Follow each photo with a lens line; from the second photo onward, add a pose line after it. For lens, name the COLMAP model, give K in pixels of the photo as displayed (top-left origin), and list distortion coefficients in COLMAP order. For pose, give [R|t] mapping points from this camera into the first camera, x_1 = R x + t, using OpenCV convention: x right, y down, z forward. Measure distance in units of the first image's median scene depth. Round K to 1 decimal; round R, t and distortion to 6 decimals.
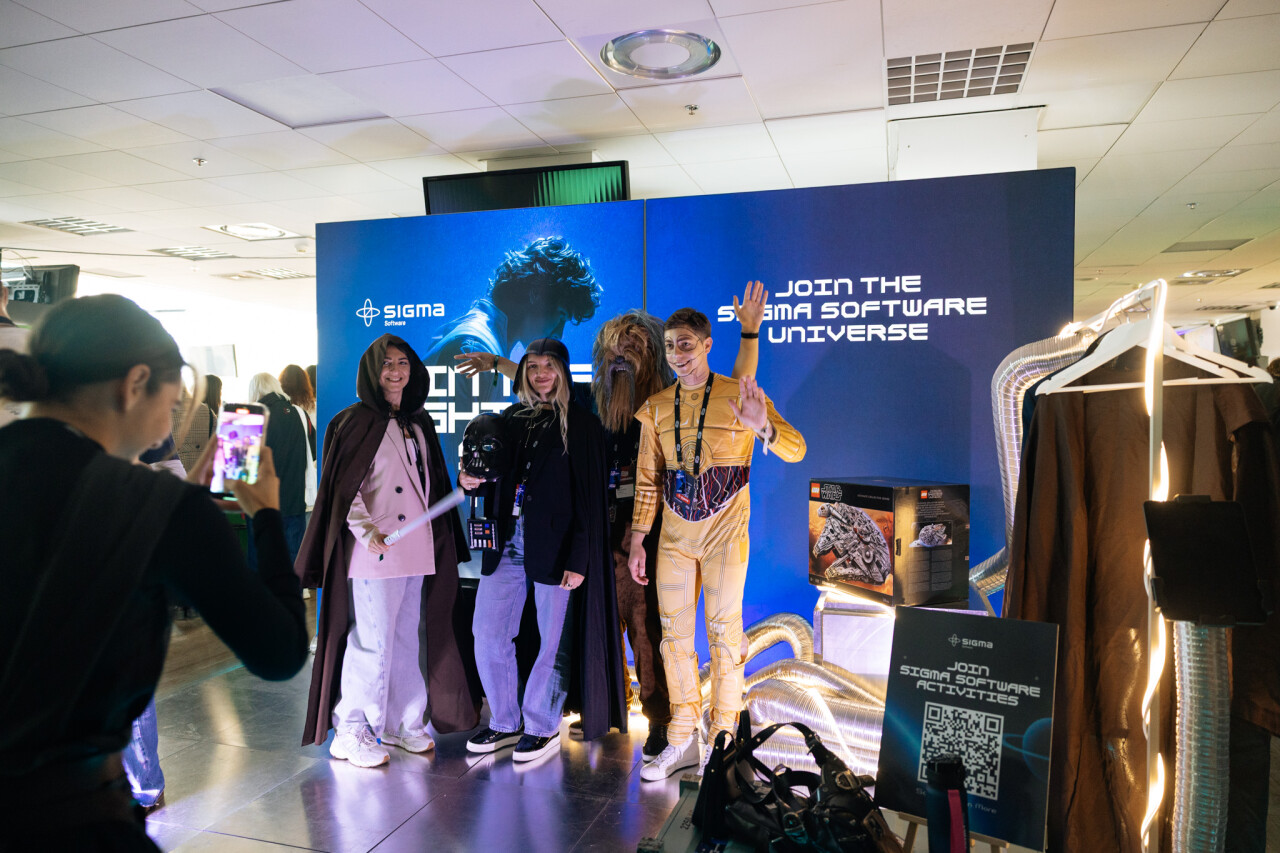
lens RADIAL K [[870.2, 0, 640.0], [0, 870.2, 426.5], [0, 0, 1]] dist [-0.002698, -0.000675]
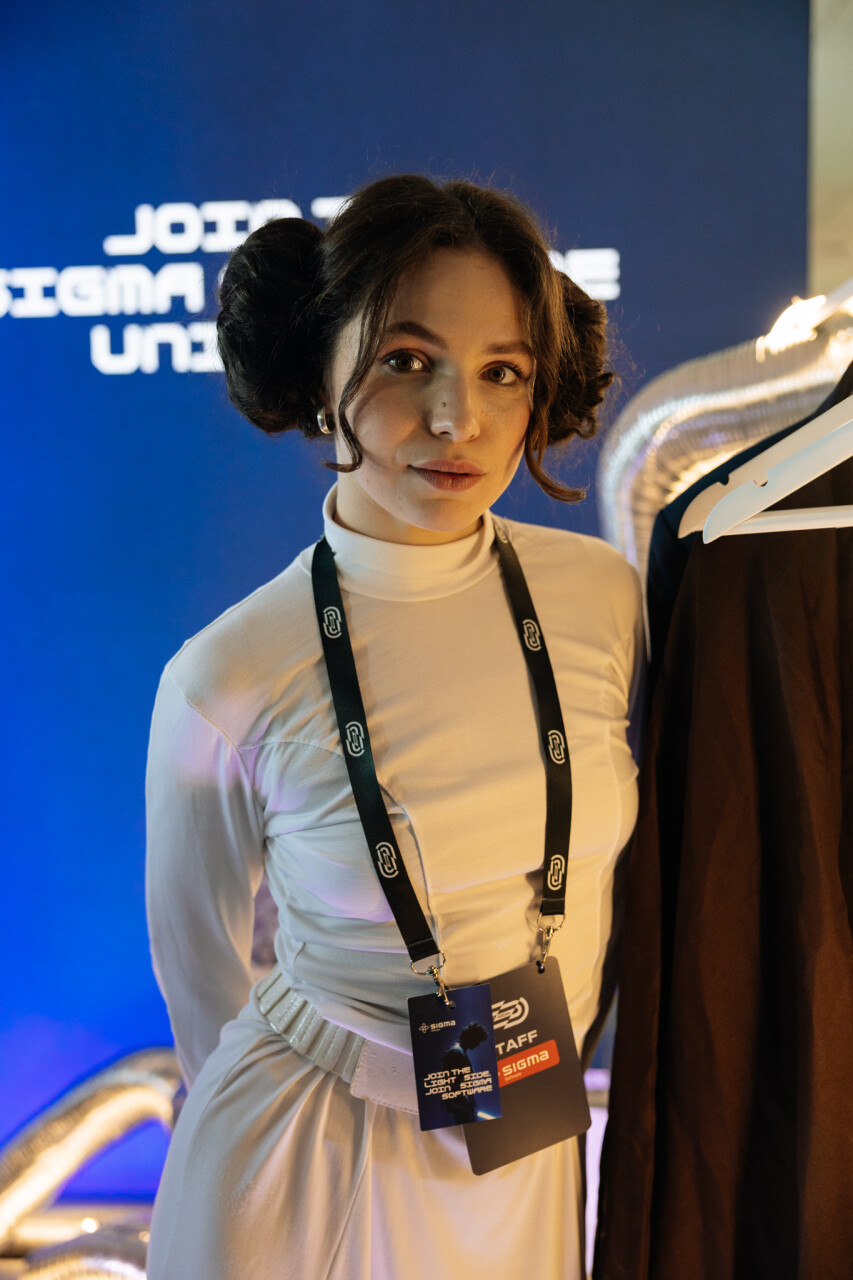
lens RADIAL K [[1562.4, 0, 426.5], [0, 1562.4, 640.0], [0, 0, 1]] dist [0.127423, 0.002827]
pose [[0.976048, -0.042789, 0.213305, 0.196416], [0.027883, 0.996985, 0.072410, -0.031659], [-0.215760, -0.064728, 0.974299, 0.384239]]
